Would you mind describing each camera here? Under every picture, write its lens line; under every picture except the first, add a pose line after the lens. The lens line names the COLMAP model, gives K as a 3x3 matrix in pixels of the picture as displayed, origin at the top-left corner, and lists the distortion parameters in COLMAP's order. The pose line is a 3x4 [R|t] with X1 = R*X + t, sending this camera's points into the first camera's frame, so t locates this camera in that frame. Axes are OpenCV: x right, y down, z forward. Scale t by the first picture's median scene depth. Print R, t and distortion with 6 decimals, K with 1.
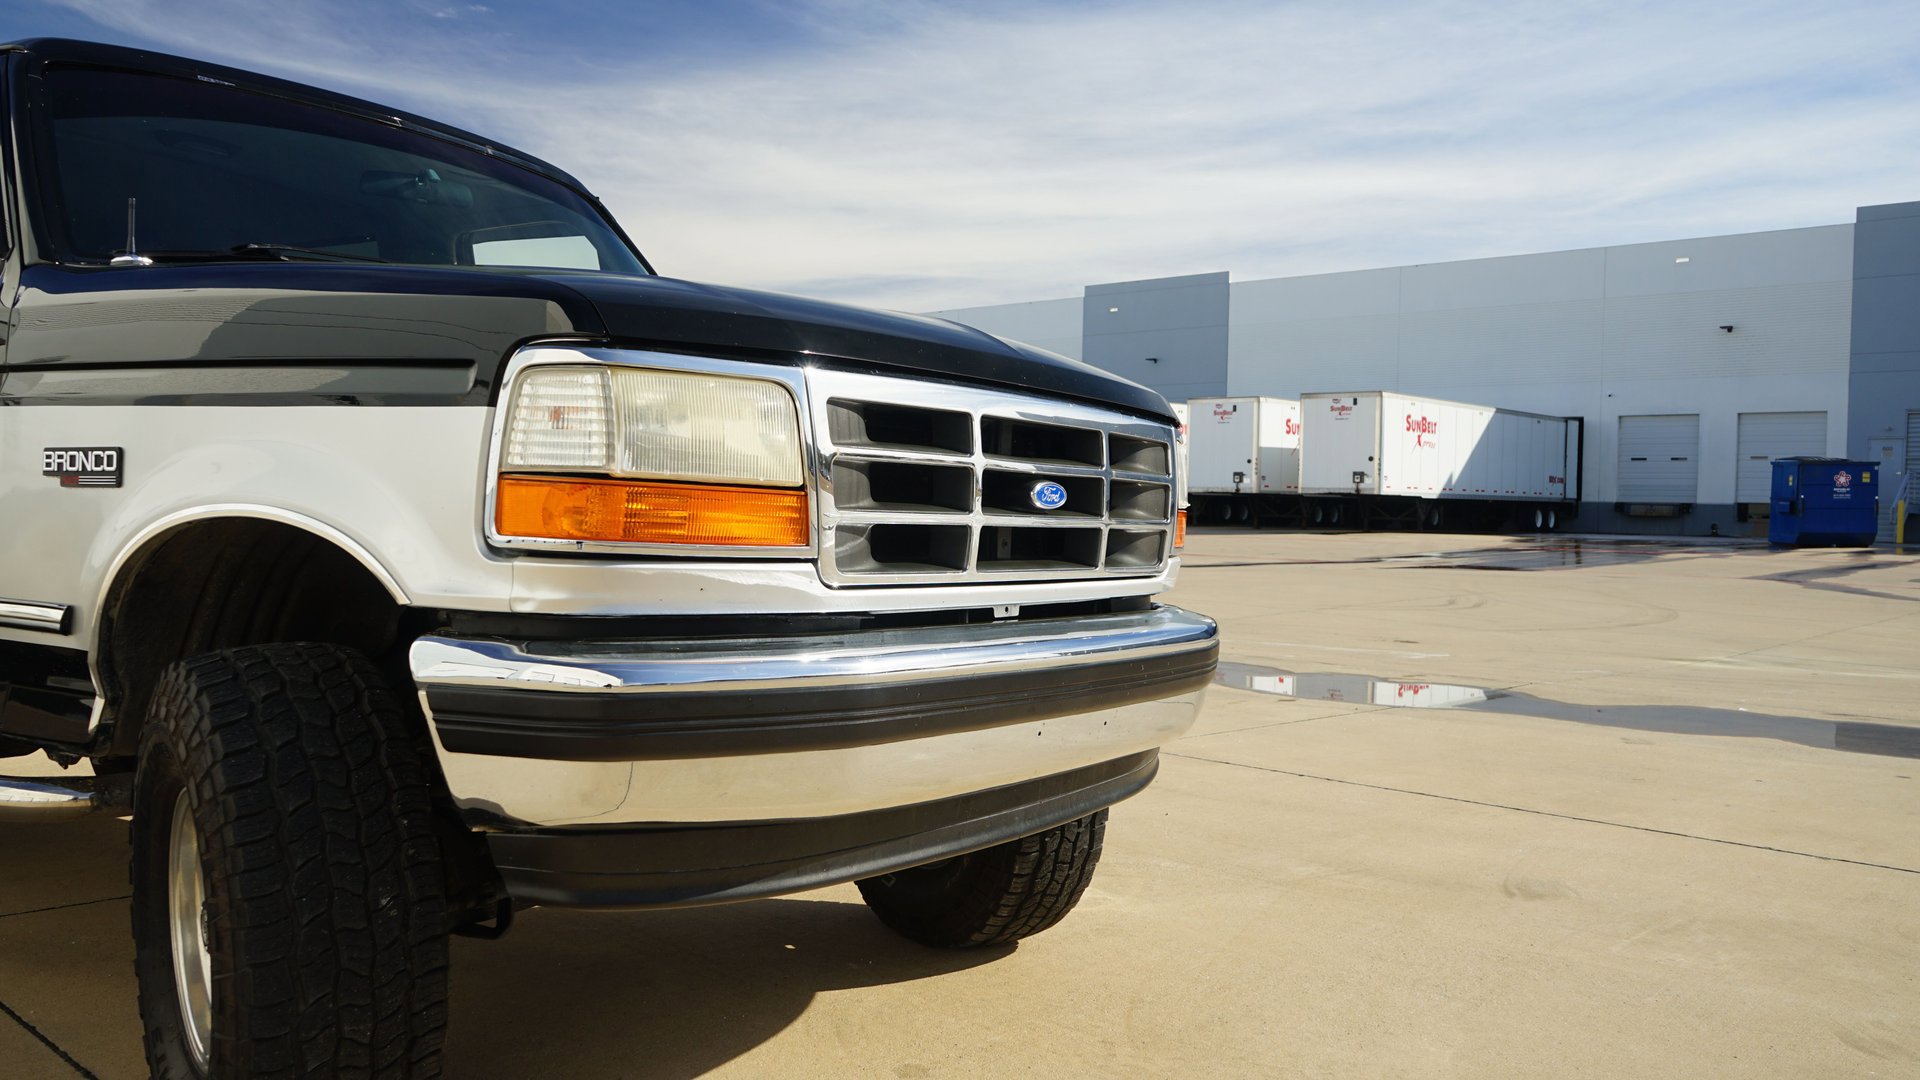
lens RADIAL K [[1526.3, 0, 961.6], [0, 1526.3, 542.2], [0, 0, 1]] dist [-0.014060, 0.000686]
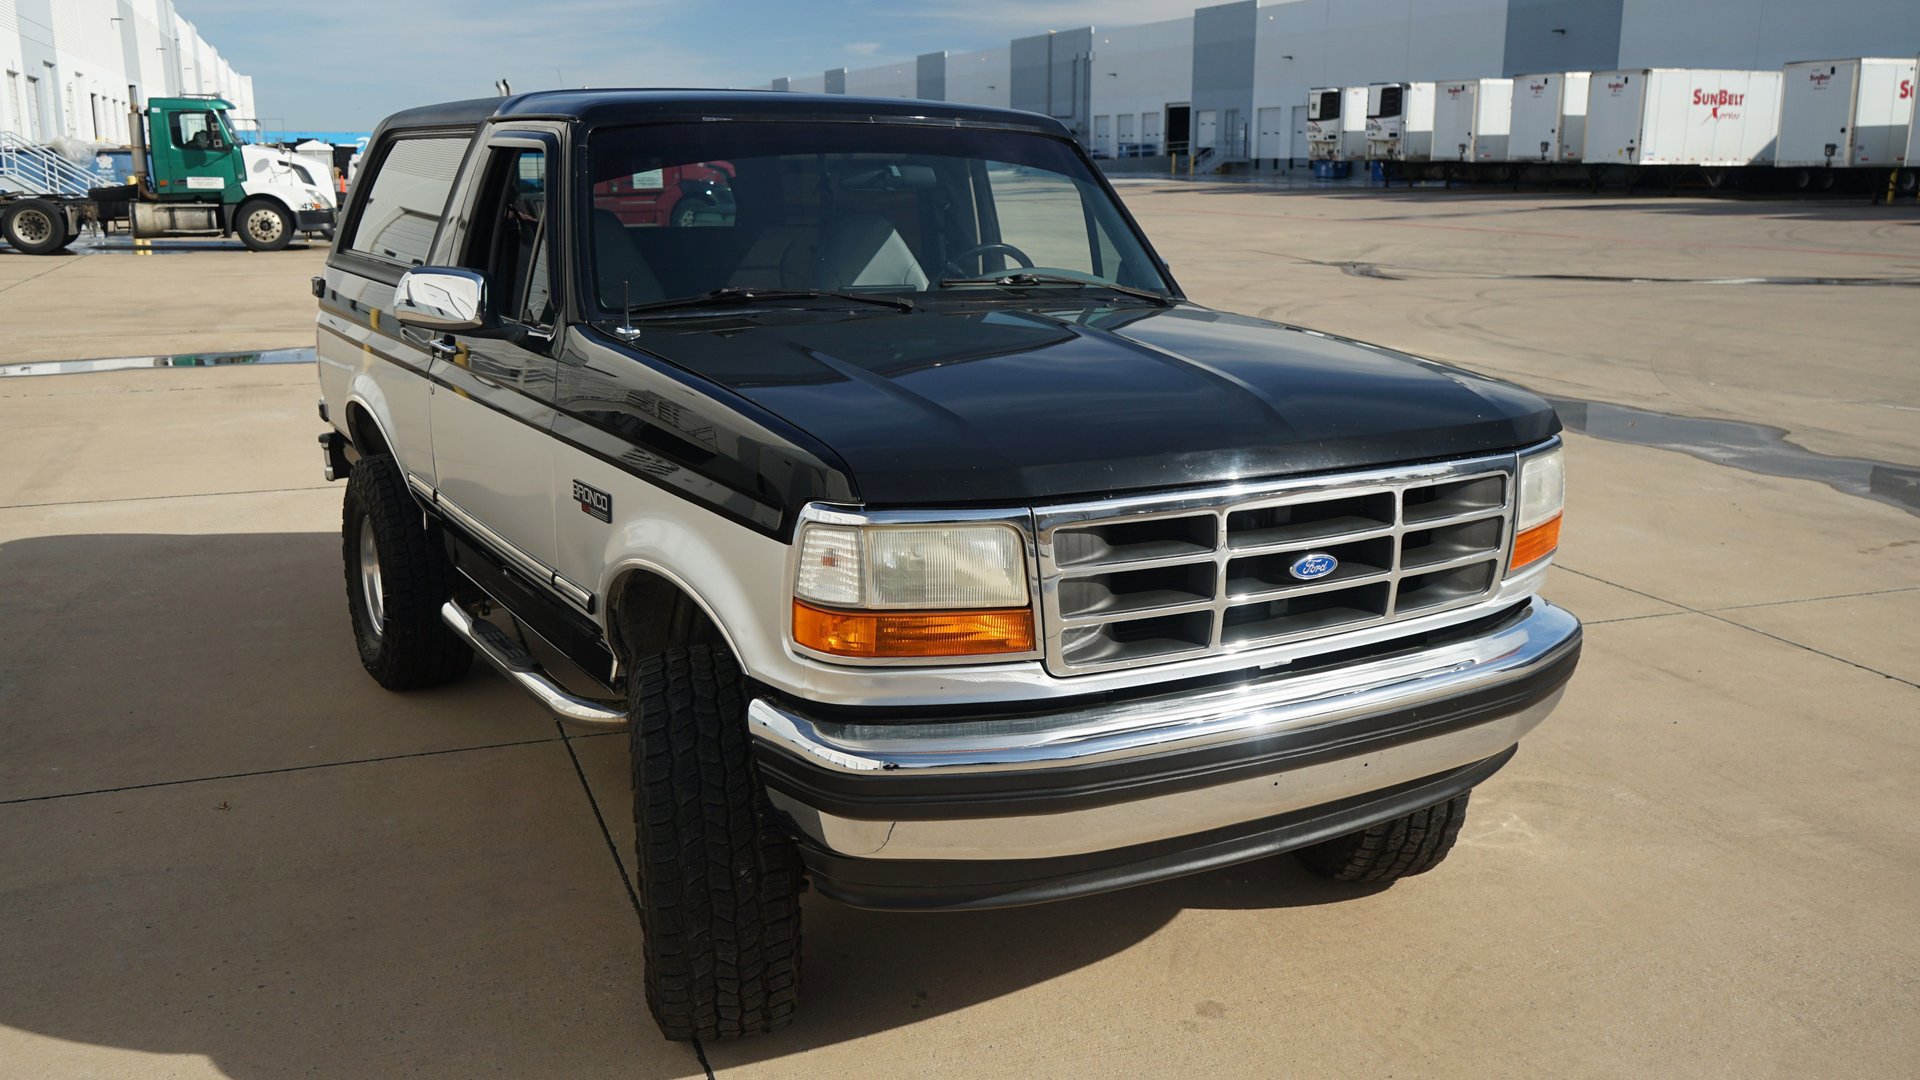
lens RADIAL K [[1623.7, 0, 966.0], [0, 1623.7, 539.8], [0, 0, 1]] dist [-0.013492, 0.008268]
pose [[0.898777, 0.083102, -0.430458, 0.389992], [0.005320, 0.979730, 0.200250, -0.333487], [0.438374, -0.182270, 0.880117, -0.161095]]
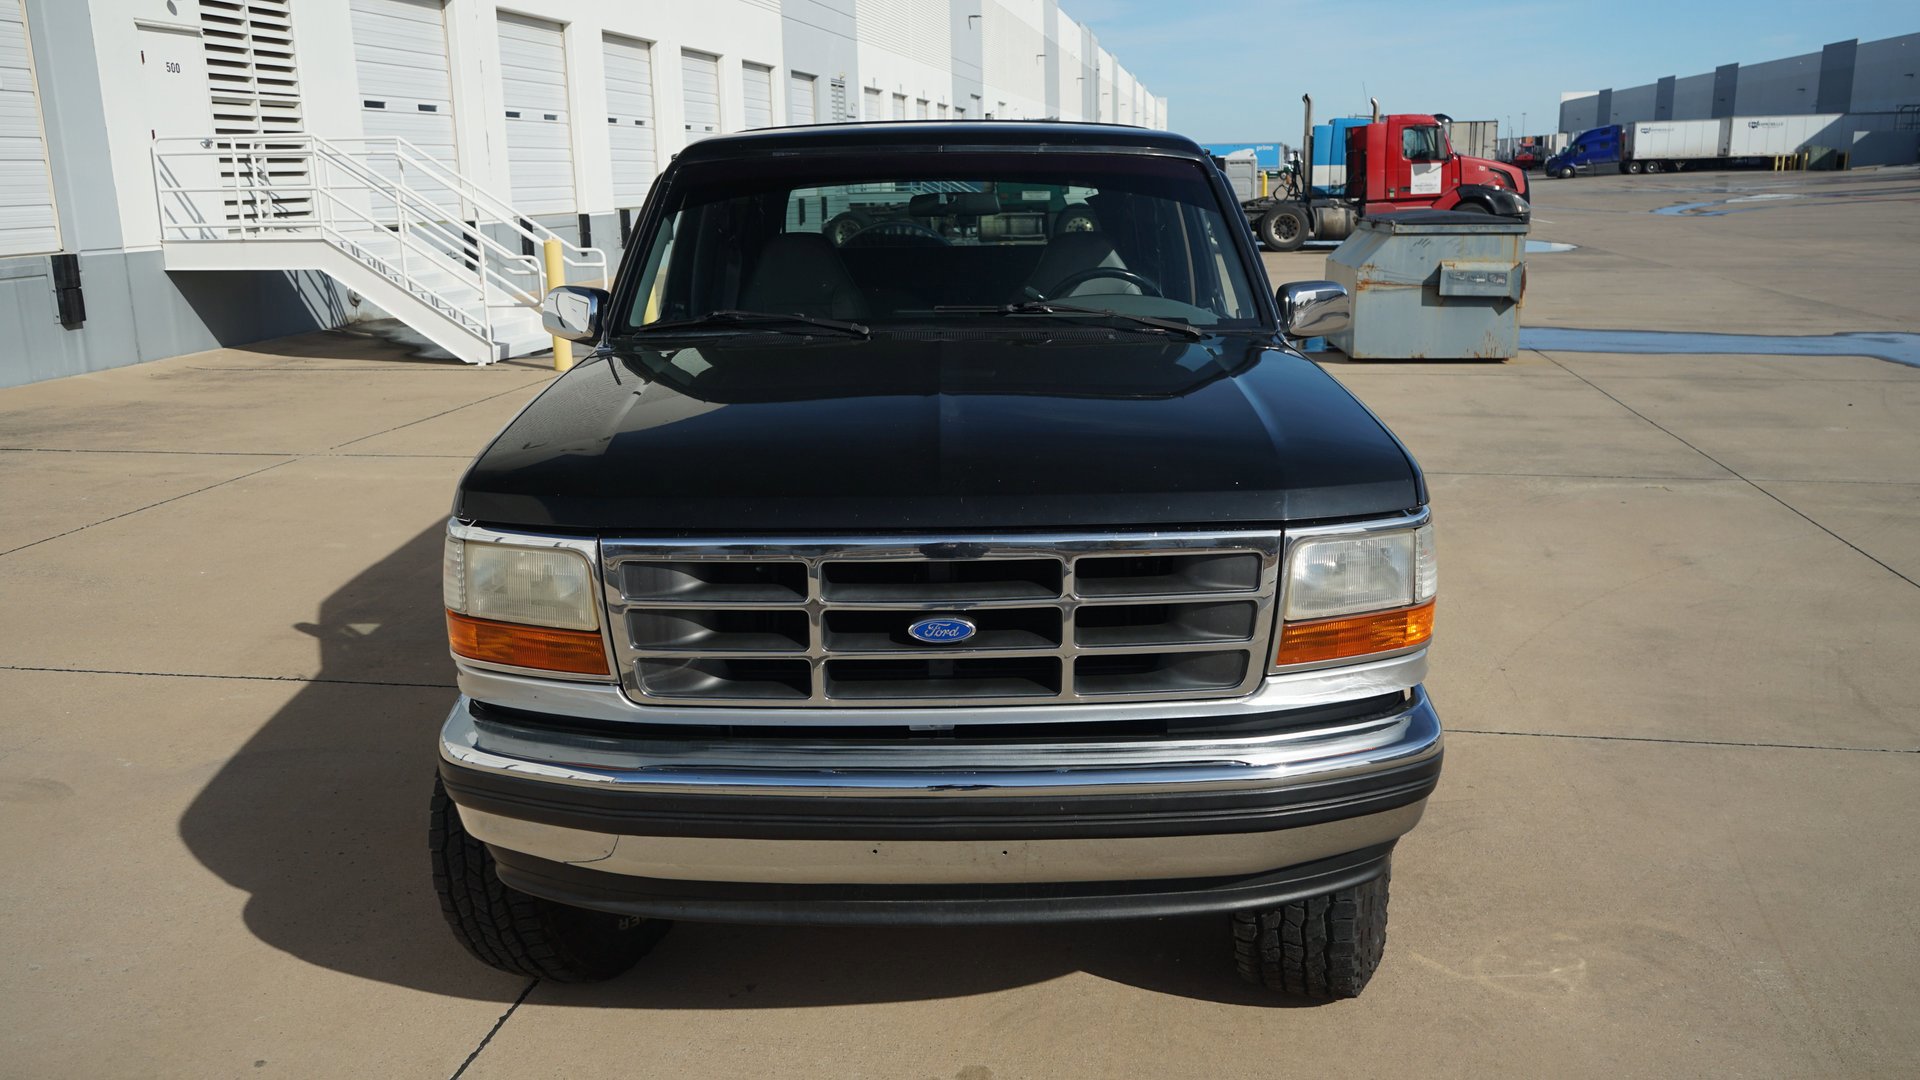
lens RADIAL K [[1519.2, 0, 961.9], [0, 1519.2, 542.0], [0, 0, 1]] dist [-0.015366, 0.012631]
pose [[0.545966, 0.166437, -0.821109, 1.044365], [0.014429, 0.978056, 0.207844, -0.351542], [0.837683, -0.125324, 0.531584, 0.554199]]
